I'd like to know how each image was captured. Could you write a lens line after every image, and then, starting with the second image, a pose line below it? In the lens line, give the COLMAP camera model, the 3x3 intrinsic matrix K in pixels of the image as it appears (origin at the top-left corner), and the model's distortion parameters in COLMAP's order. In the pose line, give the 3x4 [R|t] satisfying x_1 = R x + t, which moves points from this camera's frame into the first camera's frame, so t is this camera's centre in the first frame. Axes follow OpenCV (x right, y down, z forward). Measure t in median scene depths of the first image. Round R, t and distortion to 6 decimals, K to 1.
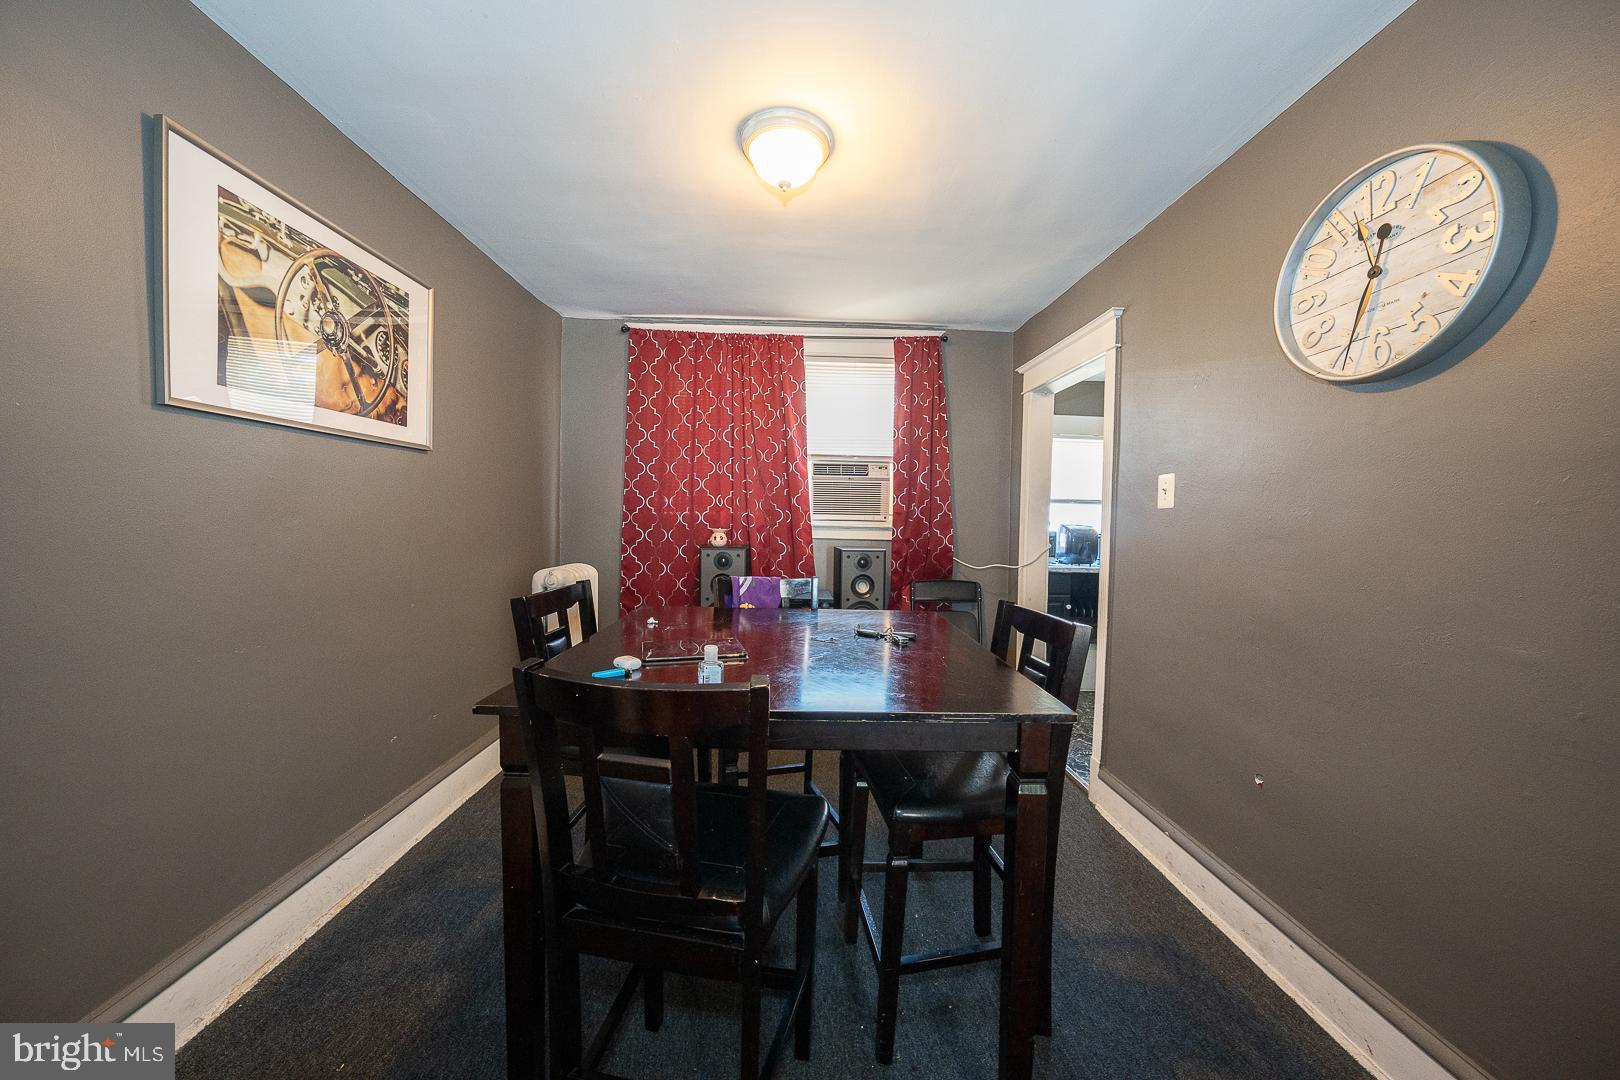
lens RADIAL K [[560.4, 0, 815.5], [0, 560.4, 538.4], [0, 0, 1]] dist [-0.025328, 0.005367]
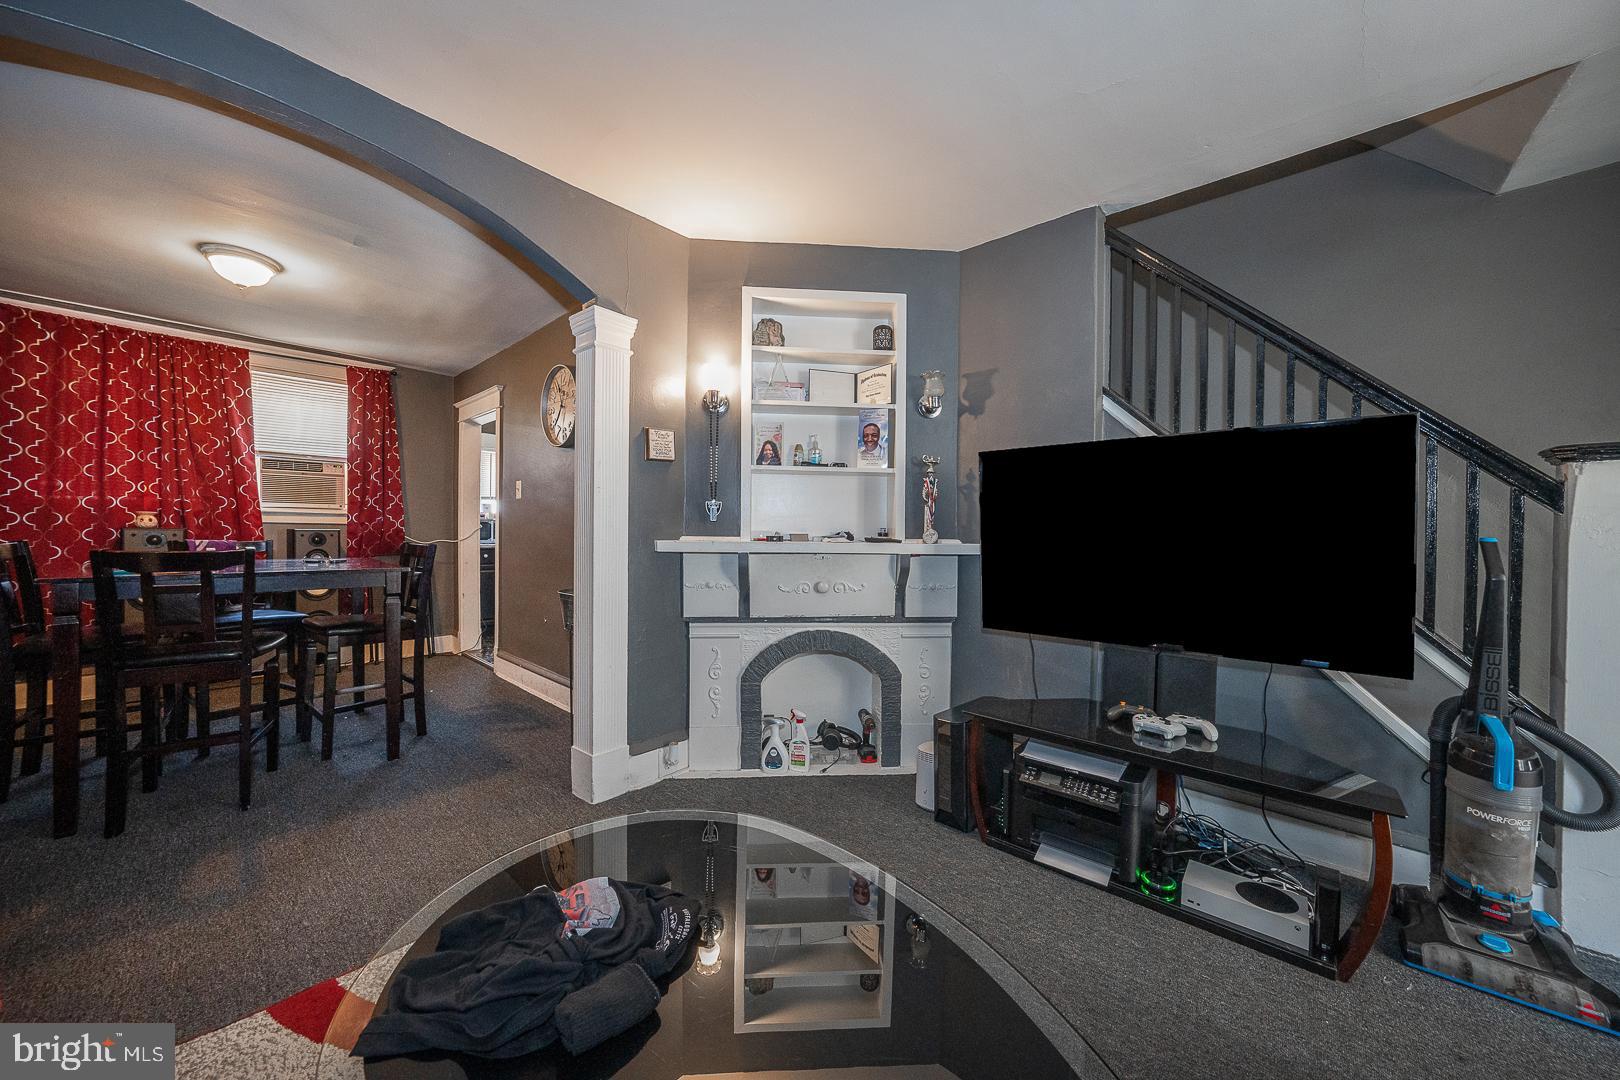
lens RADIAL K [[560.4, 0, 810.5], [0, 560.4, 536.4], [0, 0, 1]] dist [-0.025328, 0.005367]
pose [[0.701822, -0.016597, 0.712159, -0.019293], [0.028254, 0.999590, -0.004548, 0.068904], [-0.711792, 0.023313, 0.702004, -0.642348]]
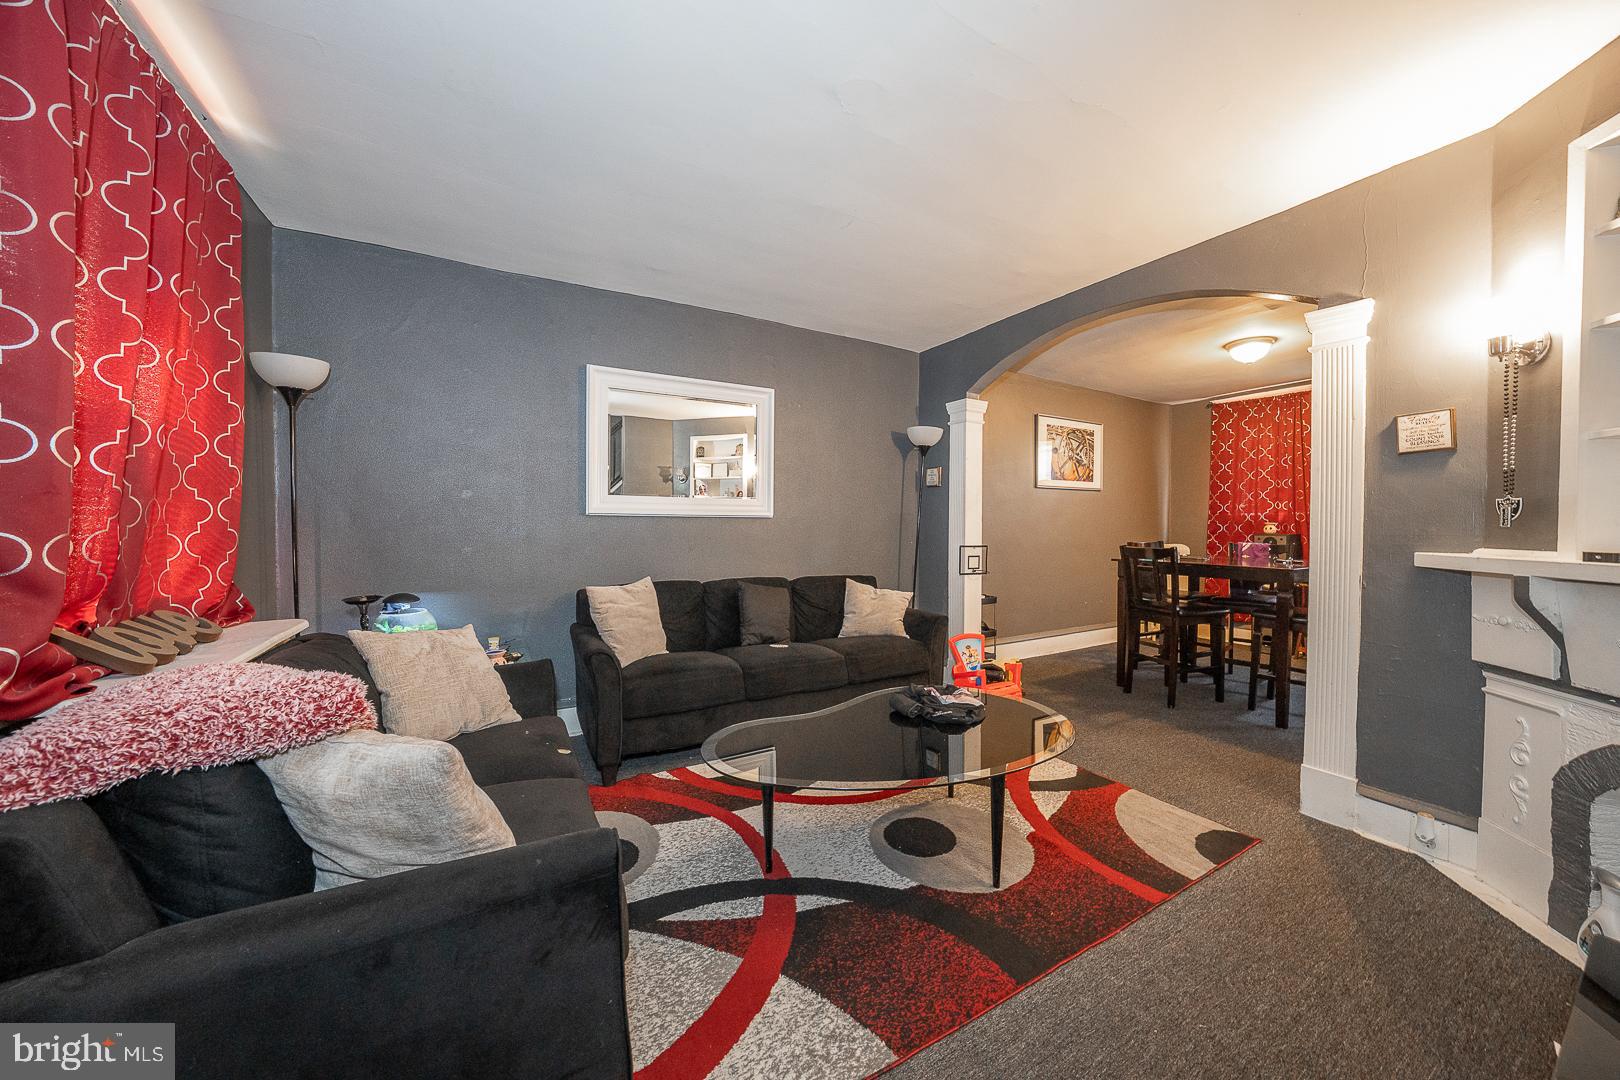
lens RADIAL K [[560.4, 0, 814.3], [0, 560.4, 529.7], [0, 0, 1]] dist [-0.025328, 0.005367]
pose [[0.468365, -0.010865, -0.883468, 0.564854], [-0.026979, 0.999282, -0.026592, 0.073600], [0.883123, 0.036290, 0.467736, -0.811664]]
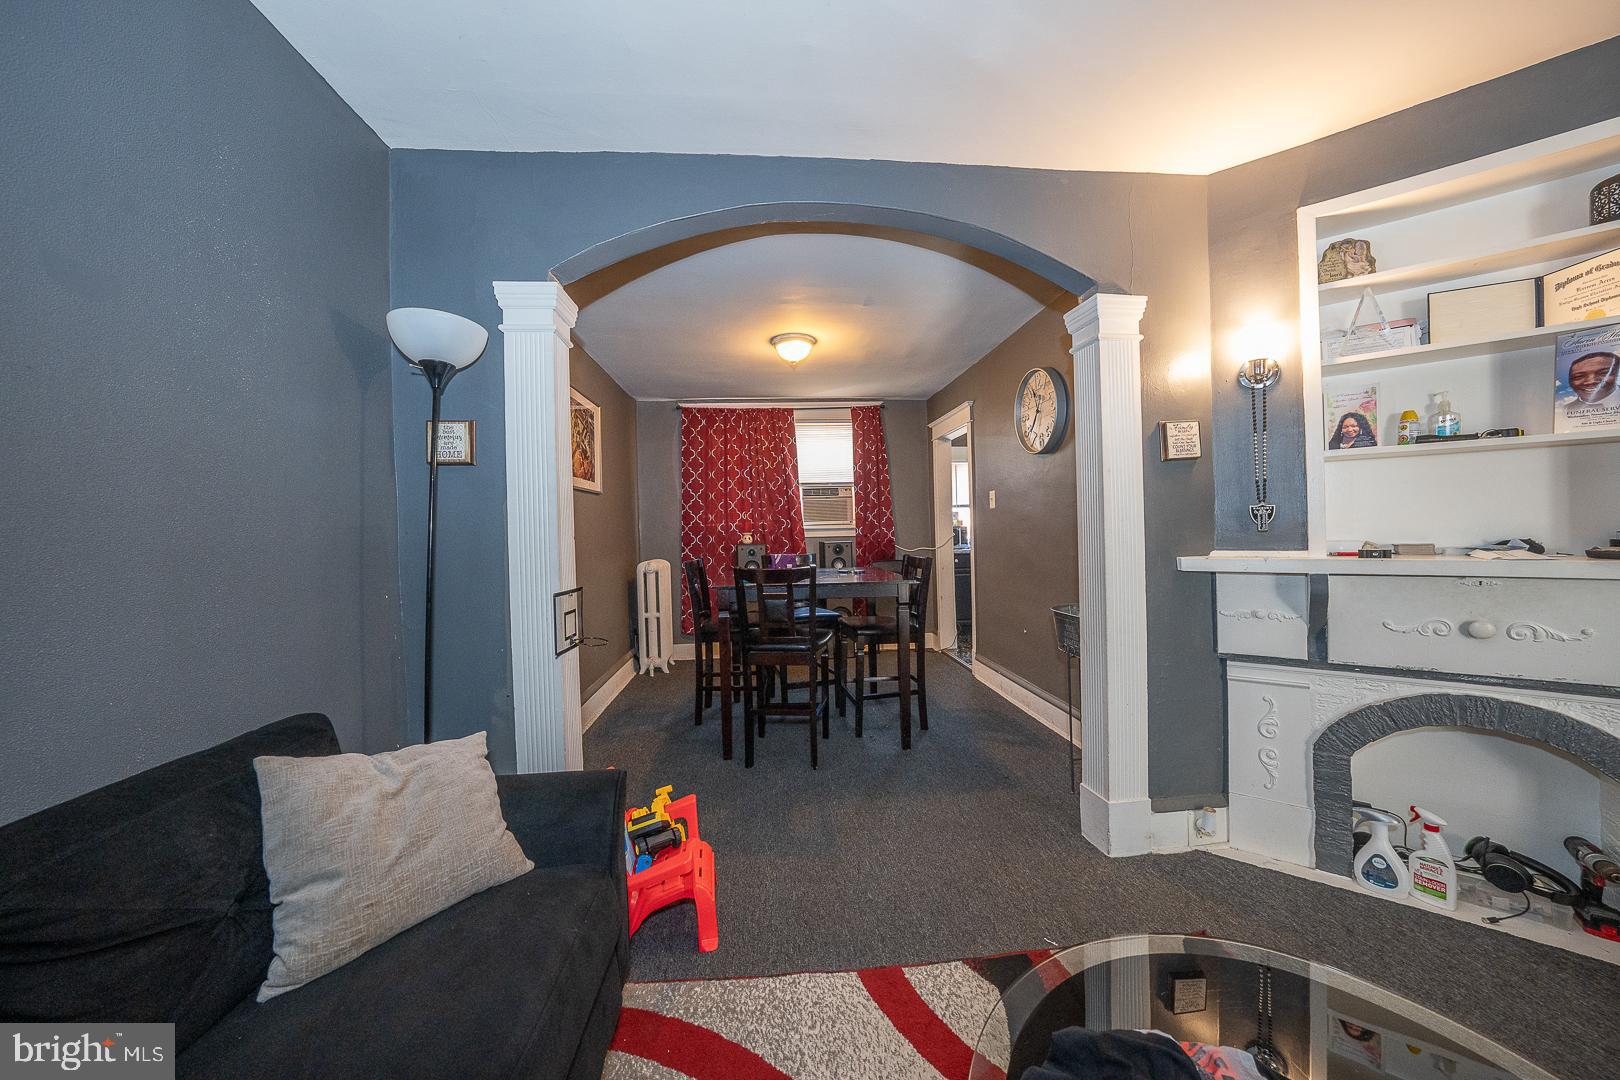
lens RADIAL K [[560.4, 0, 812.6], [0, 560.4, 535.9], [0, 0, 1]] dist [-0.025328, 0.005367]
pose [[0.997766, -0.045369, 0.049044, -0.061227], [0.046717, 0.998551, -0.026694, 0.040011], [-0.047762, 0.028925, 0.998440, -0.563702]]
